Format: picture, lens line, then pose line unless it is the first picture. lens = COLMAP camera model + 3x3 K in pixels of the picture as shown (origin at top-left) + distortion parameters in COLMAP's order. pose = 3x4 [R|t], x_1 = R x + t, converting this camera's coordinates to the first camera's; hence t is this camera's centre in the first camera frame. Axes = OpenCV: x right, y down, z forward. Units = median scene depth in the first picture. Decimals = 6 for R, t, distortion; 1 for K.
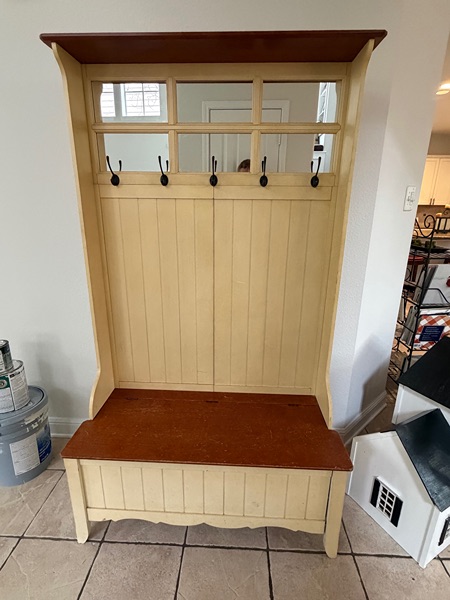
lens RADIAL K [[292.5, 0, 225.0], [0, 292.5, 300.0], [0, 0, 1]] dist [0.001702, -0.000160]
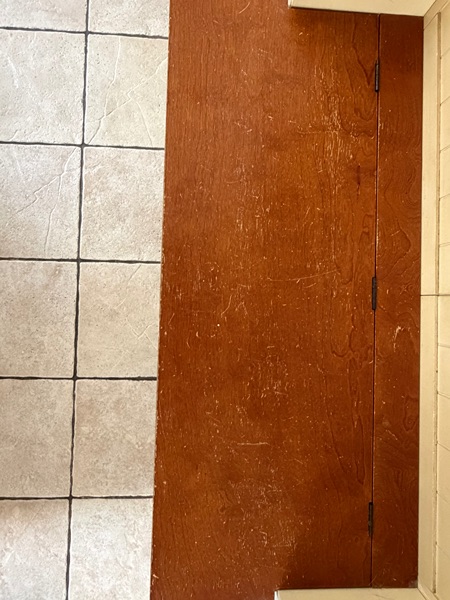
lens RADIAL K [[342.2, 0, 223.5], [0, 342.2, 288.3], [0, 0, 1]] dist [-0.003558, -0.001744]
pose [[0.010672, 0.999055, -0.042130, -0.038261], [-0.331394, 0.043285, 0.942499, 0.007311], [0.943432, 0.003904, 0.331543, 0.730615]]
